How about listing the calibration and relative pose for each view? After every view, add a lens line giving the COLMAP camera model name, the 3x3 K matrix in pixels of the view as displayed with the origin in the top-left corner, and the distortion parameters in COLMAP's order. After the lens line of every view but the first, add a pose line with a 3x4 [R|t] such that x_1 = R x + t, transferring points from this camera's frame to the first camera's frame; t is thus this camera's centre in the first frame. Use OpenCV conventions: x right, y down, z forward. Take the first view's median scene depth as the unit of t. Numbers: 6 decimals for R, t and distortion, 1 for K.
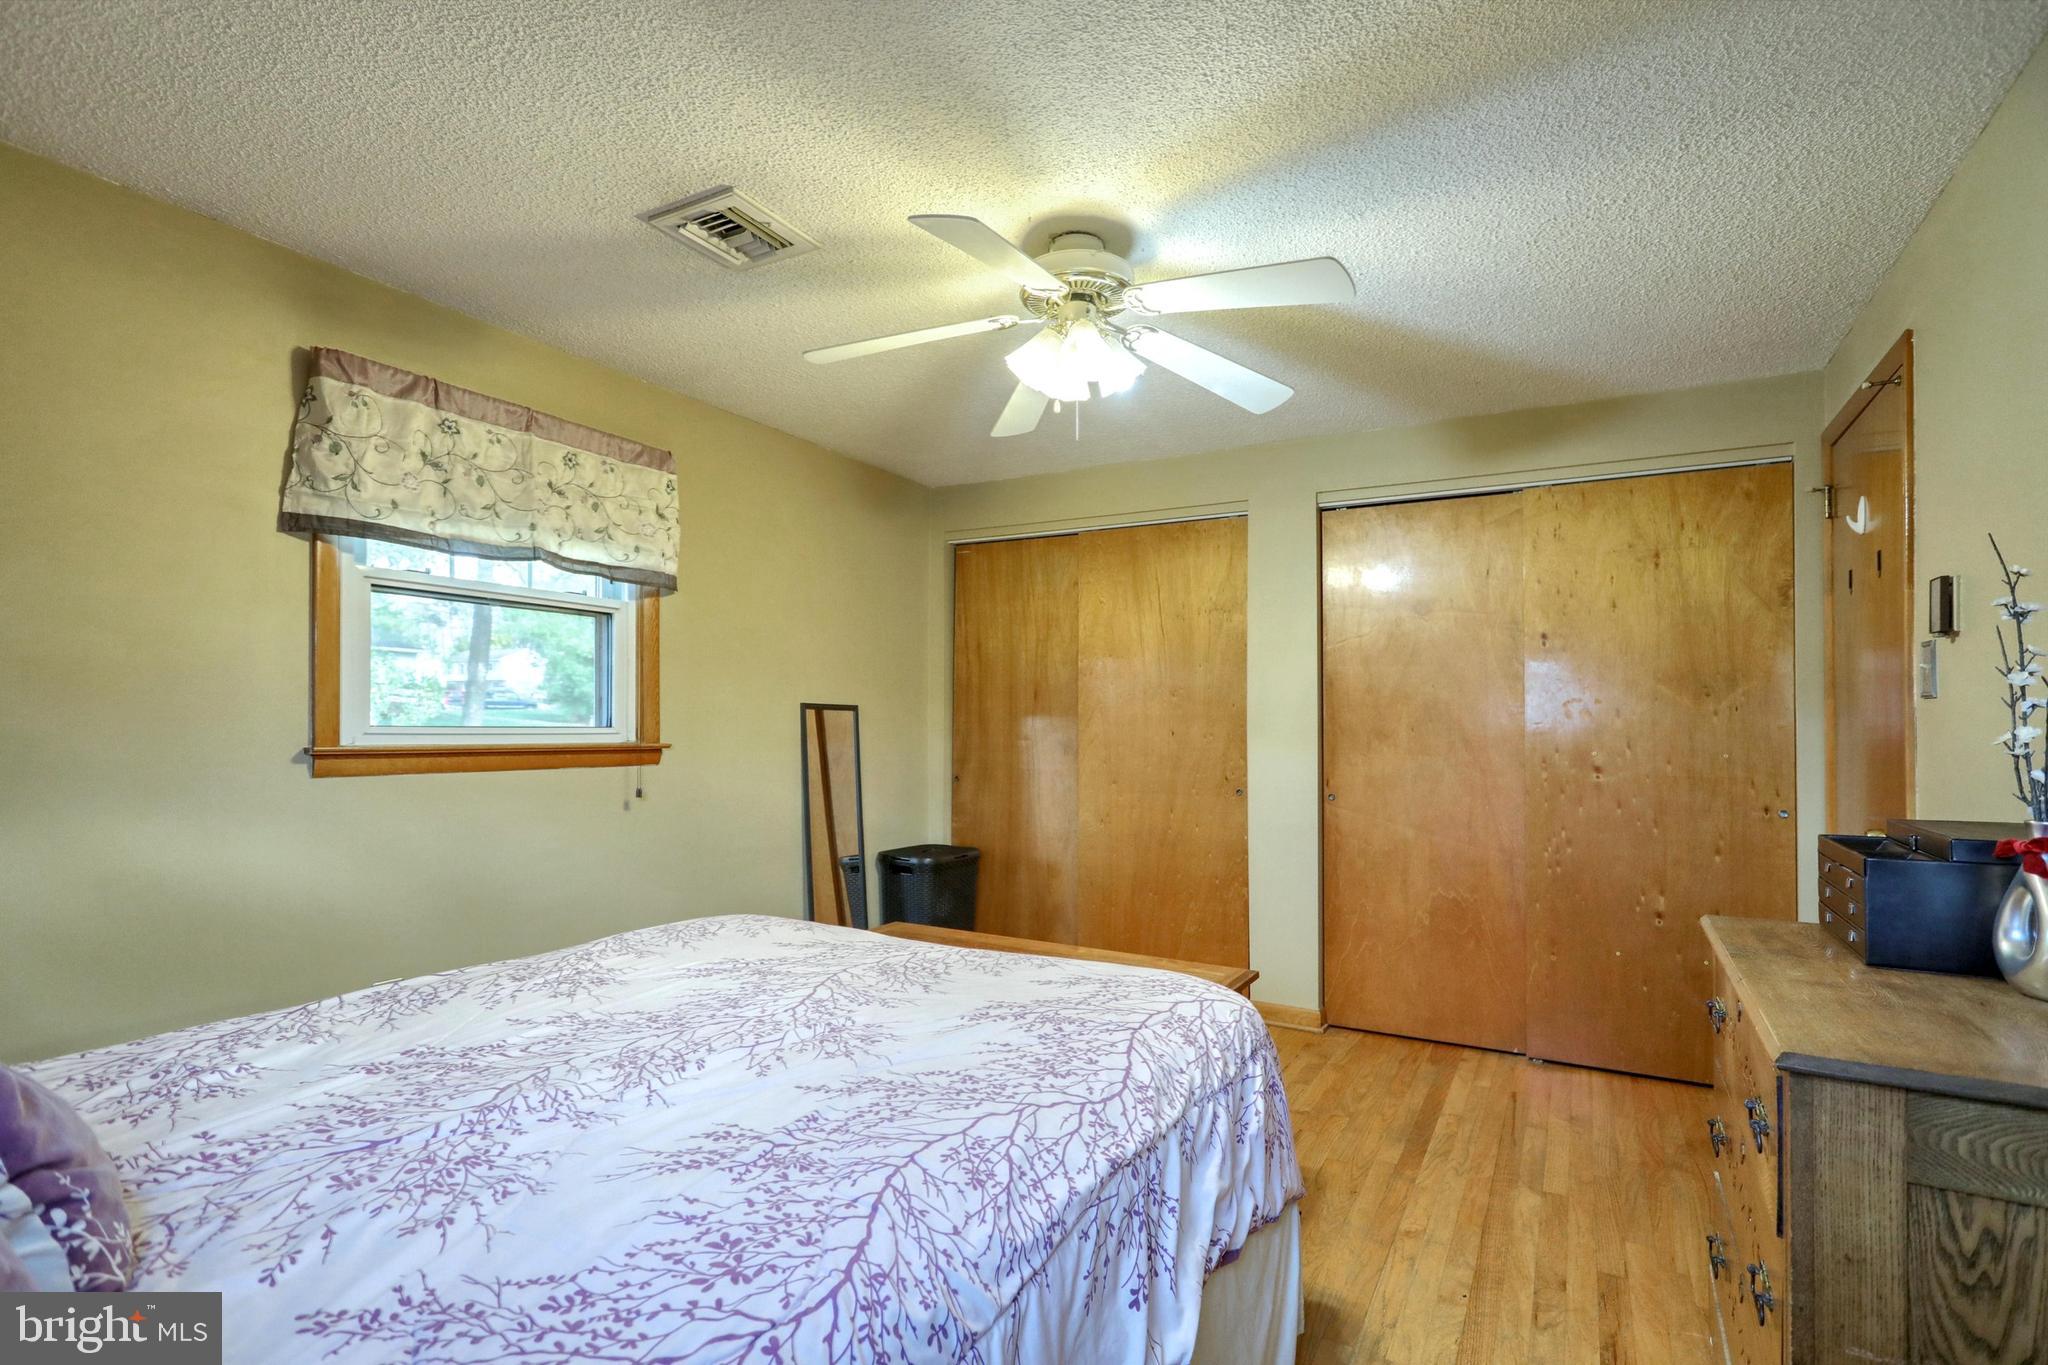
lens RADIAL K [[972.9, 0, 1029.6], [0, 972.9, 695.1], [0, 0, 1]] dist [-0.002591, 0.001803]
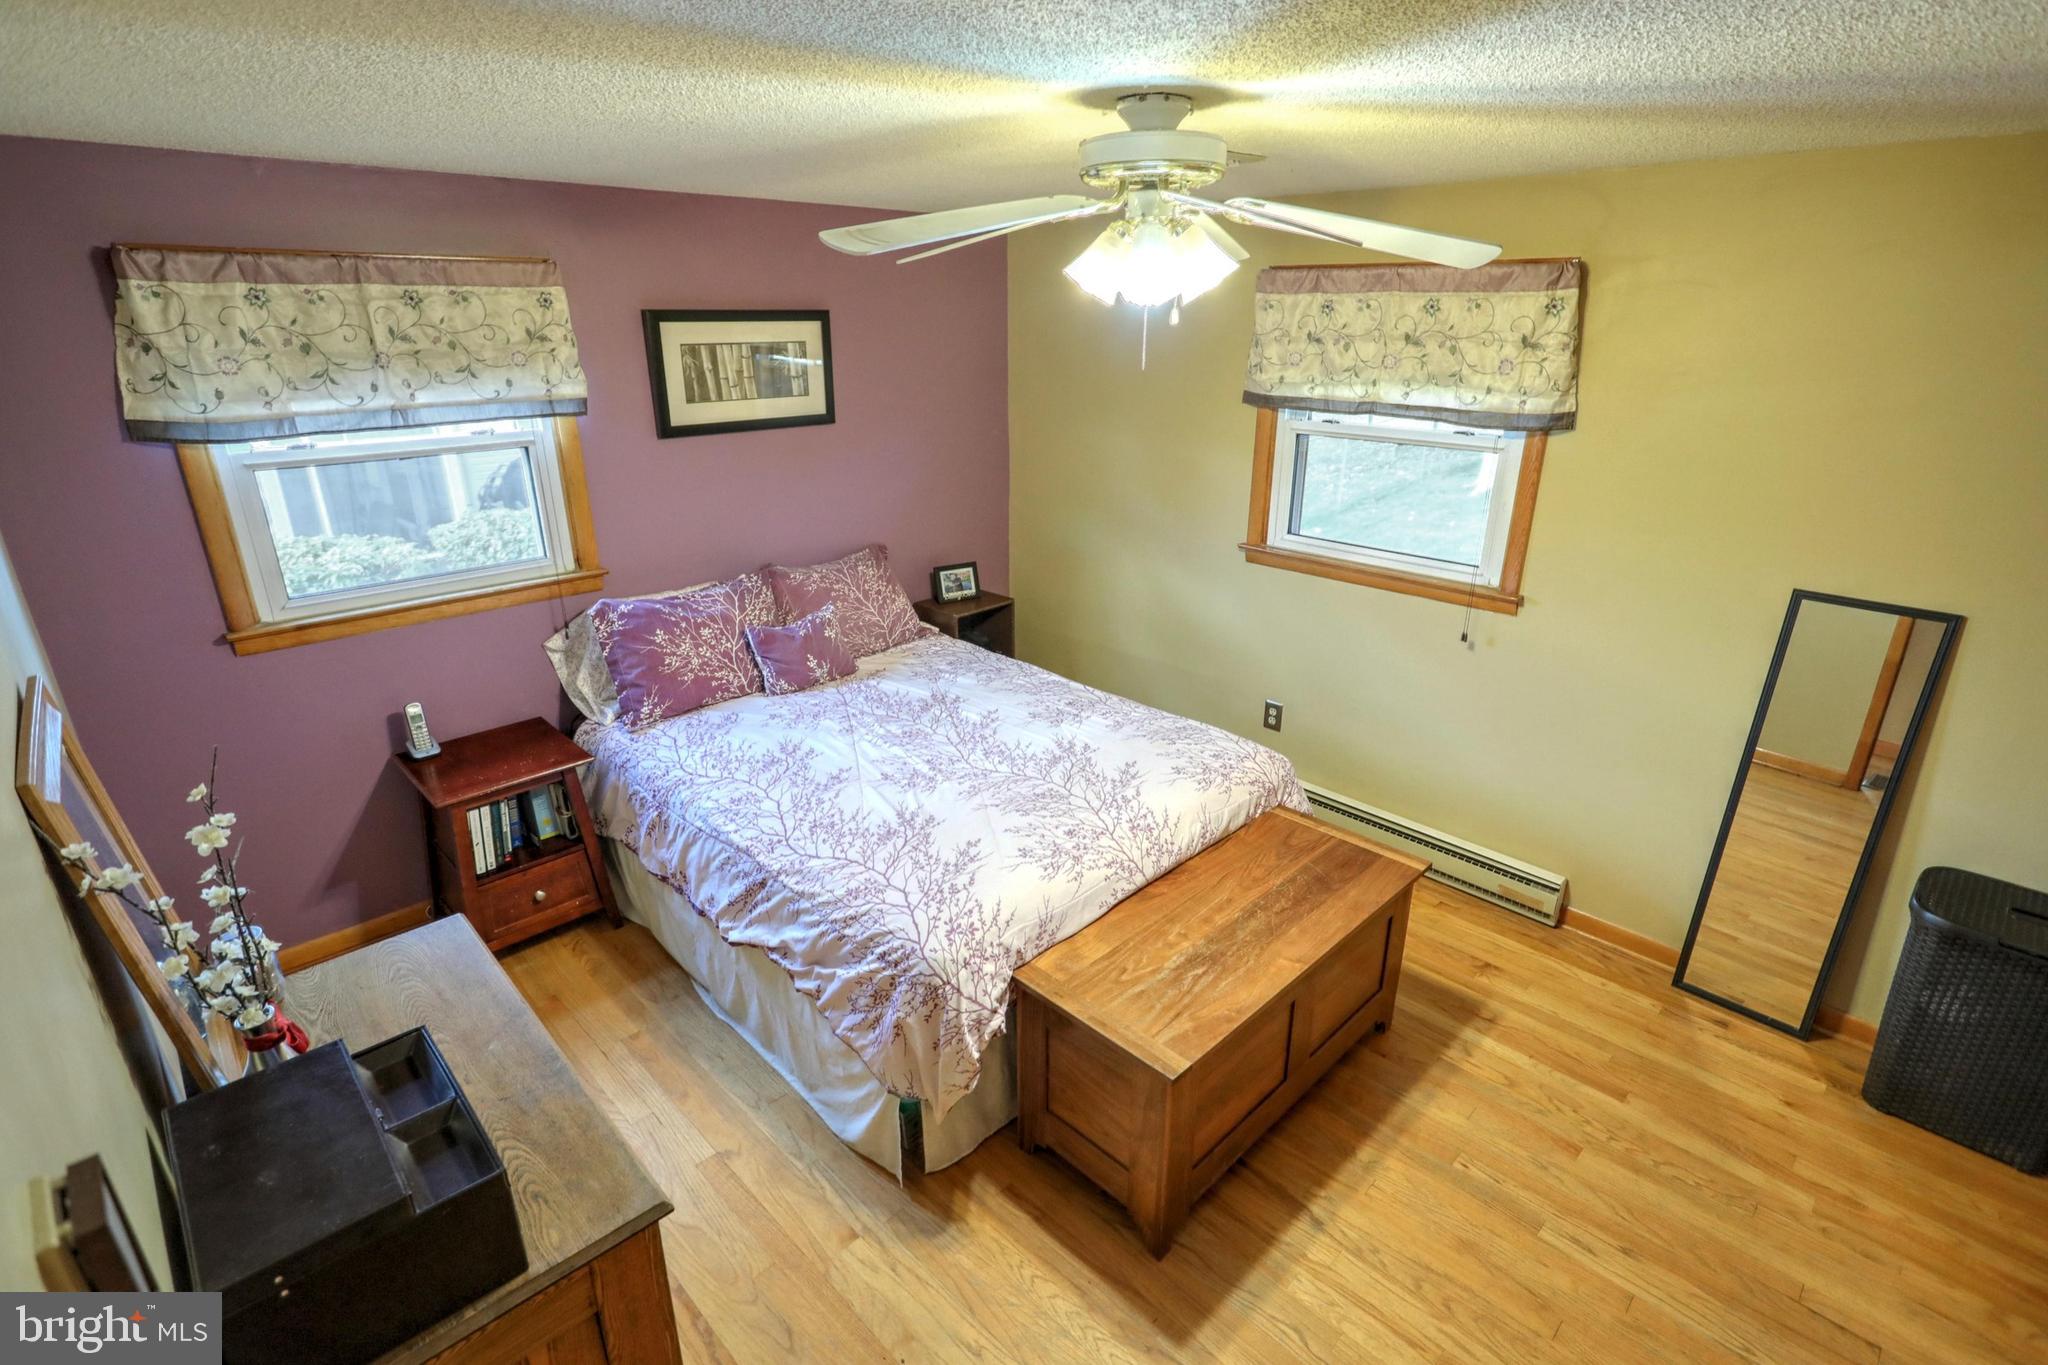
lens RADIAL K [[972.9, 0, 1026.2], [0, 972.9, 687.6], [0, 0, 1]] dist [-0.002591, 0.001803]
pose [[-0.274061, 0.331615, -0.902730, 0.821648], [0.027003, 0.940953, 0.337458, -0.255820], [0.961333, 0.068108, -0.266833, 1.031004]]
